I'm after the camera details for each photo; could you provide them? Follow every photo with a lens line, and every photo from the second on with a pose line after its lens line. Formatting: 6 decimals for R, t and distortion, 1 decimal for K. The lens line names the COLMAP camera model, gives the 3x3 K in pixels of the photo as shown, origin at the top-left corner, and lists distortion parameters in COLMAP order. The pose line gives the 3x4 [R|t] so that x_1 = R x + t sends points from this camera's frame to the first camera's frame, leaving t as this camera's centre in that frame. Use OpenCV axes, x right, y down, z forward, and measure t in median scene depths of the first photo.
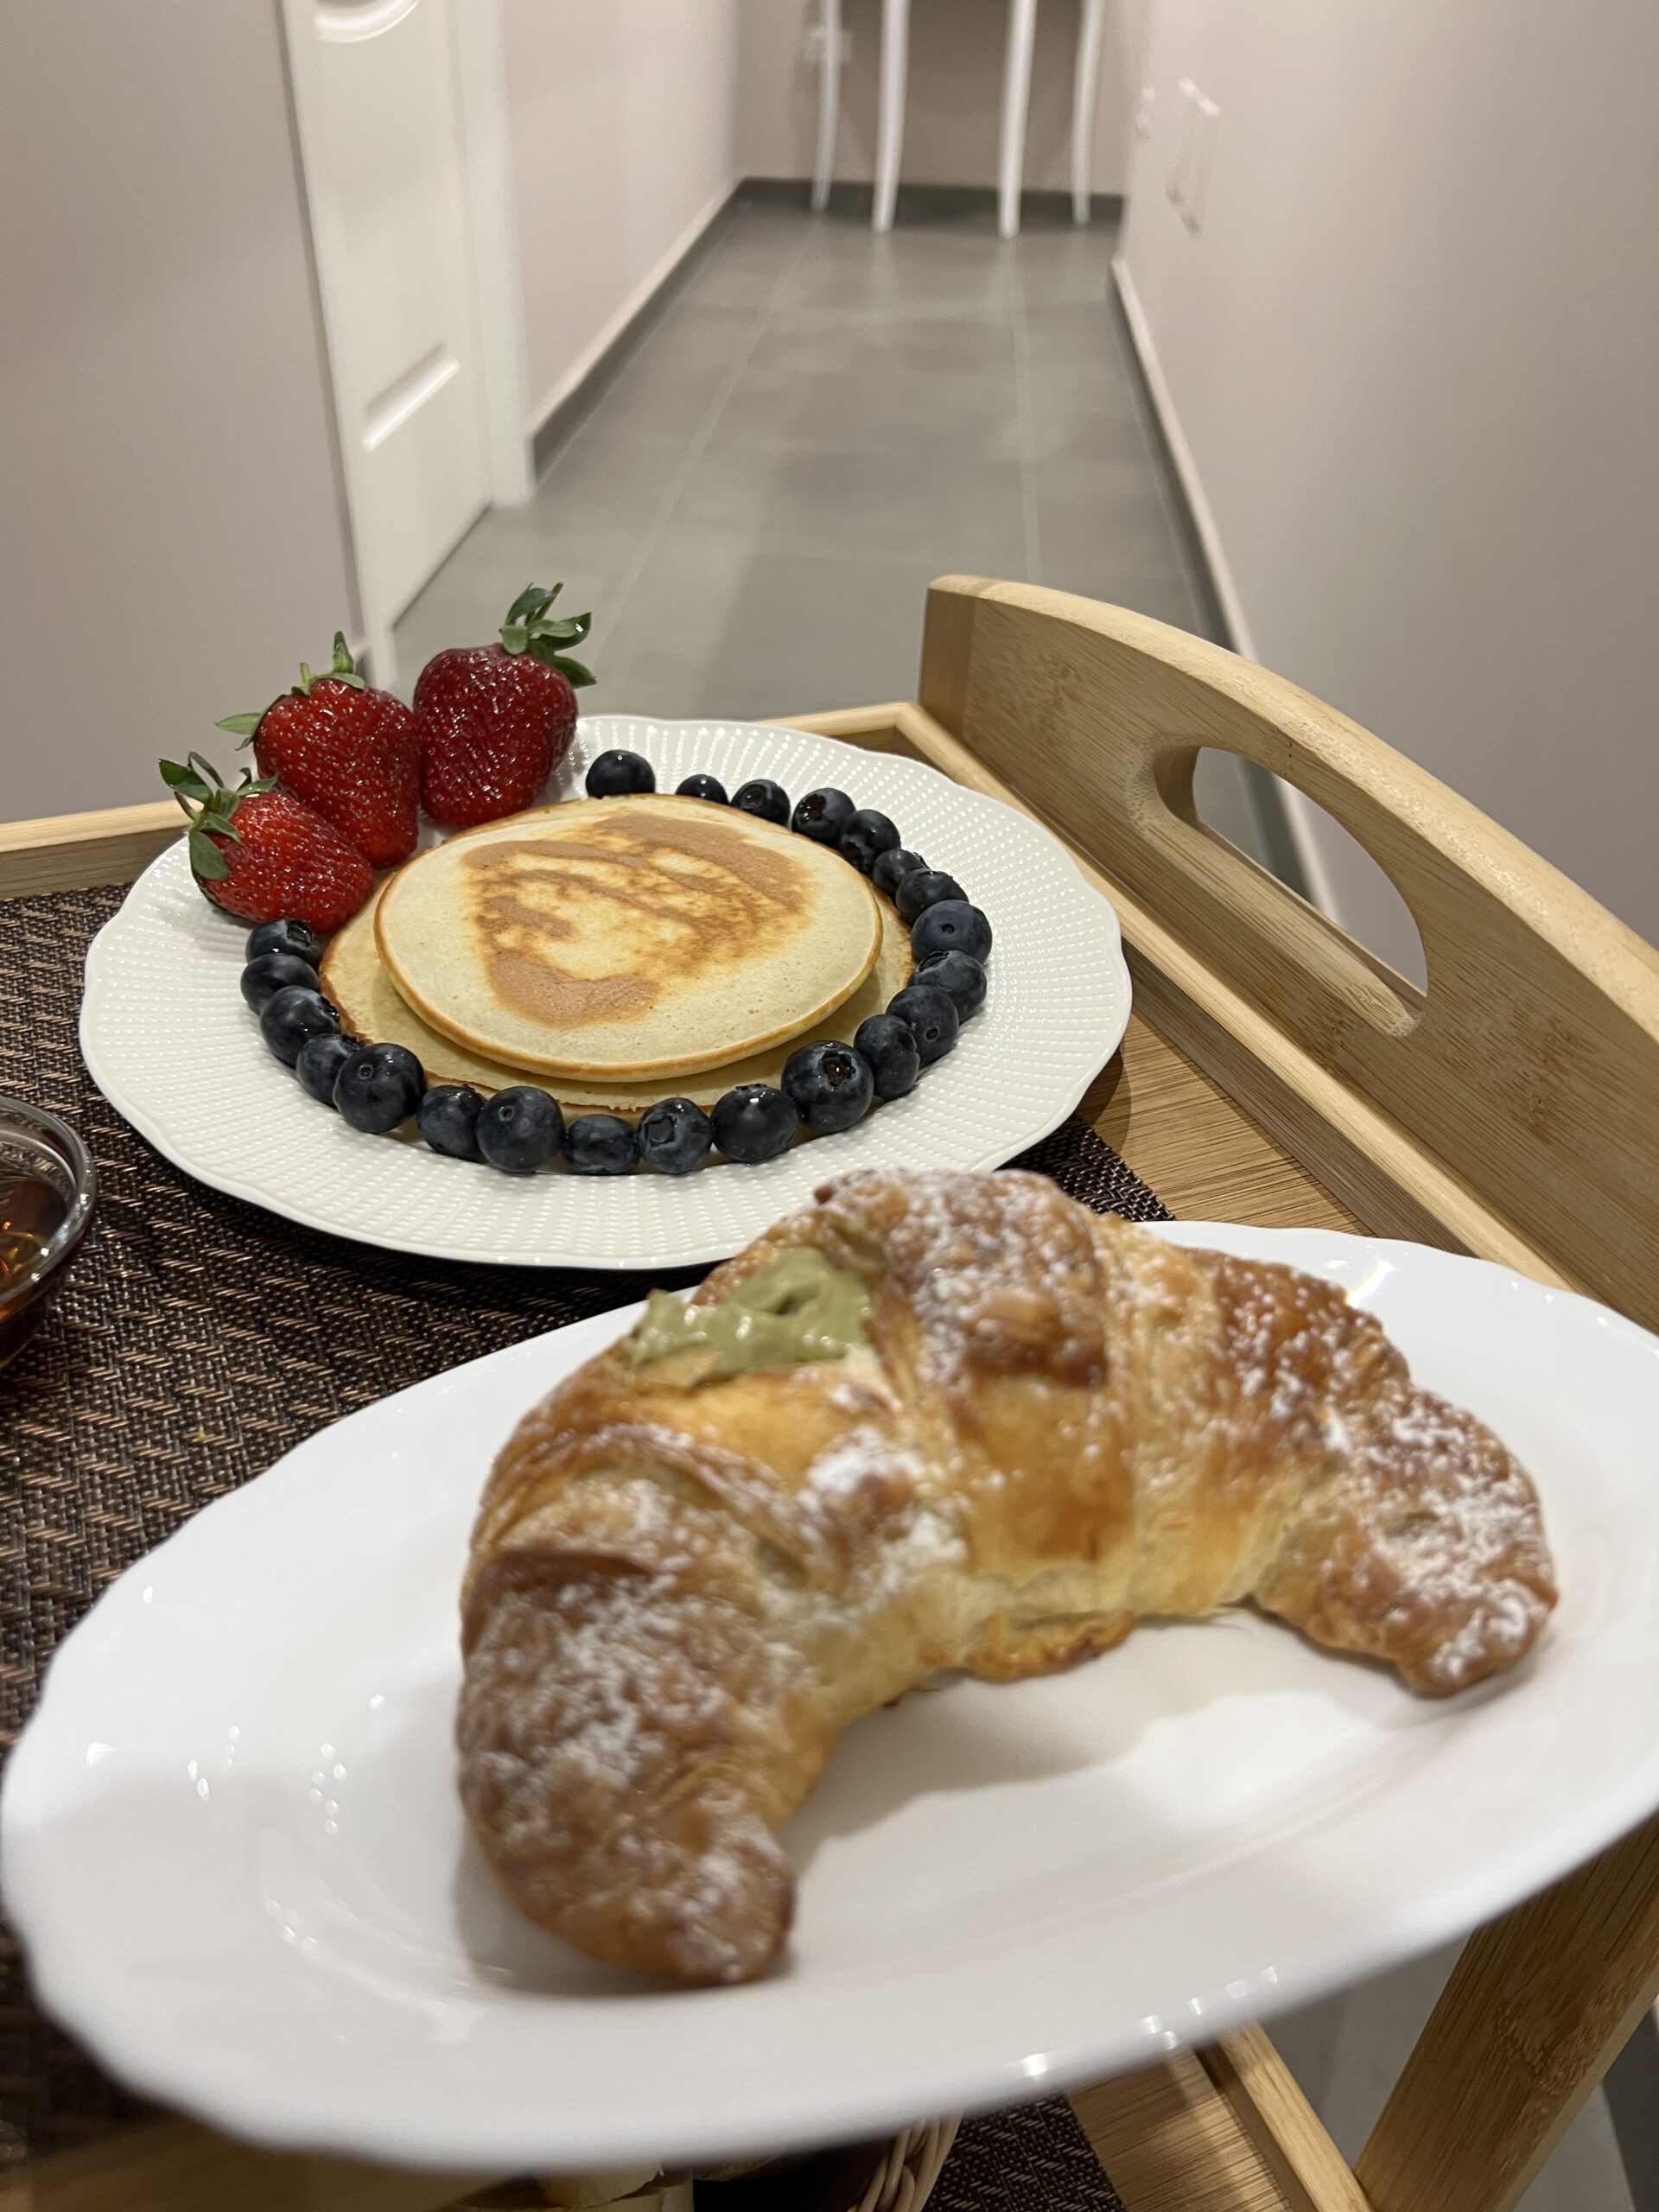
lens RADIAL K [[1695.0, 0, 829.5], [0, 1695.0, 1106.0], [0, 0, 1]] dist [0.000942, -0.006094]
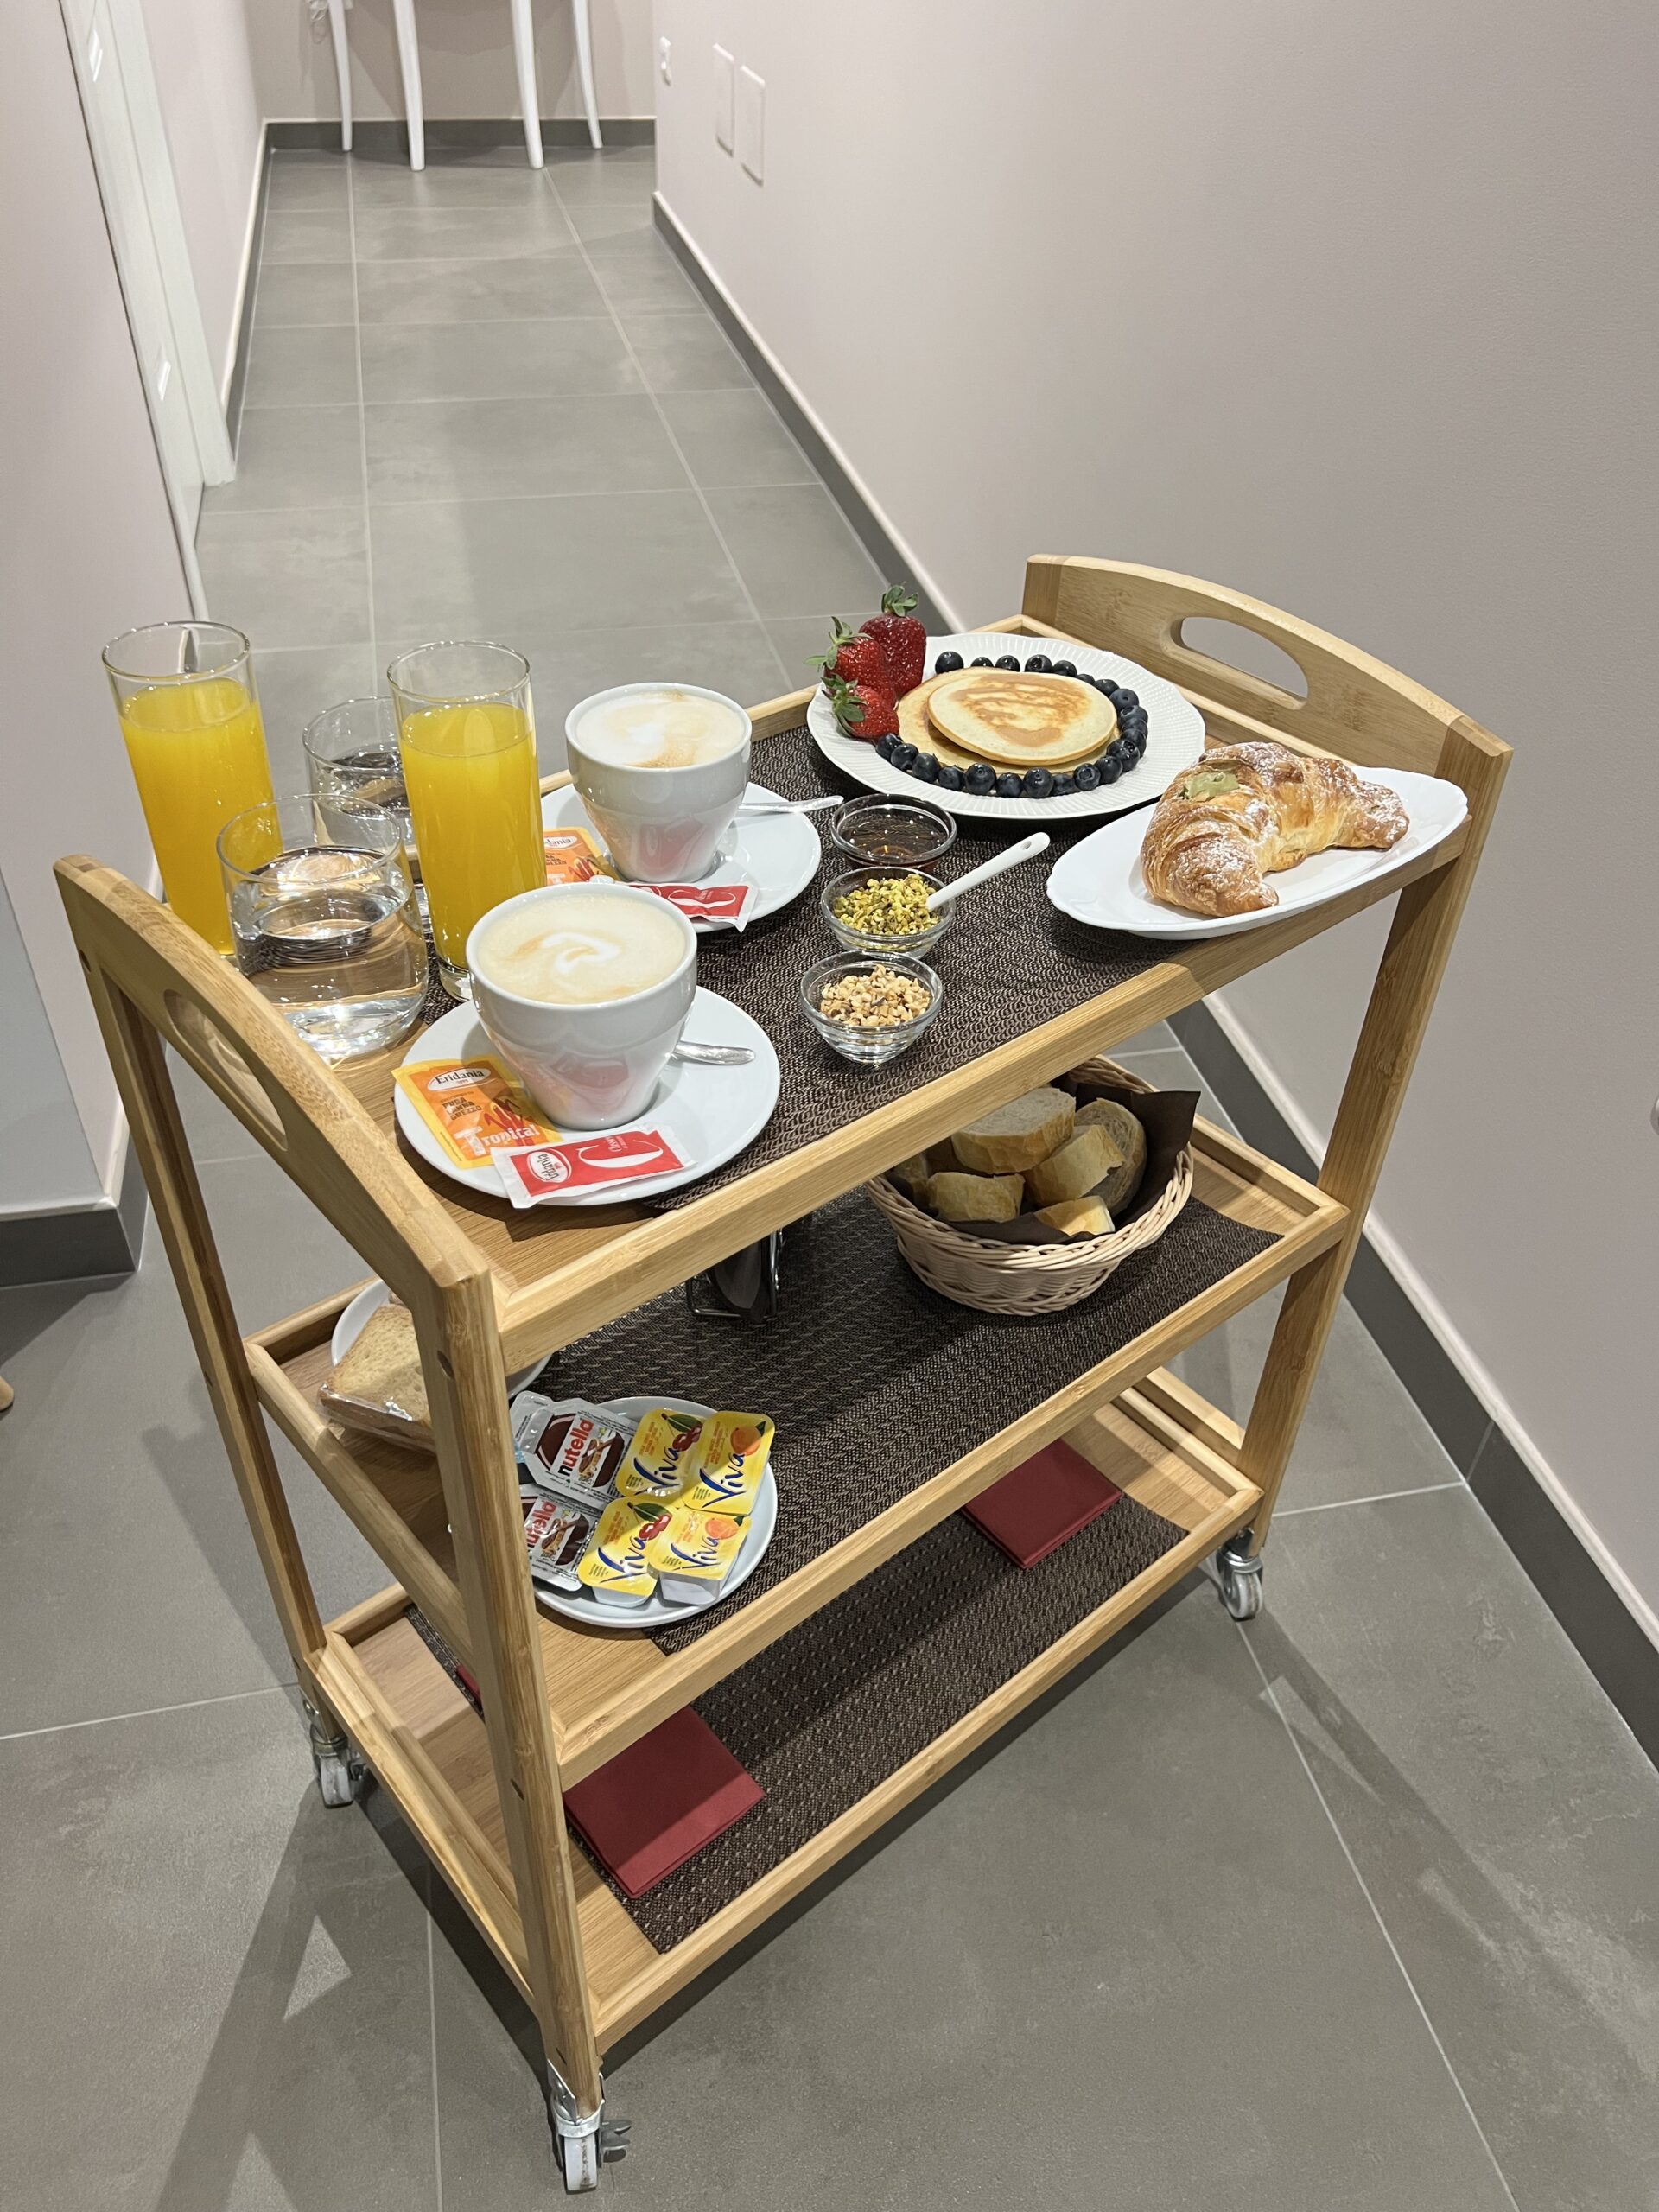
lens RADIAL K [[1695.0, 0, 829.5], [0, 1695.0, 1106.0], [0, 0, 1]] dist [0.000942, -0.006094]
pose [[0.952725, -0.197934, 0.230514, -1.104810], [0.183141, 0.979482, 0.084113, 0.209664], [-0.242433, -0.037920, 0.969427, -1.470433]]
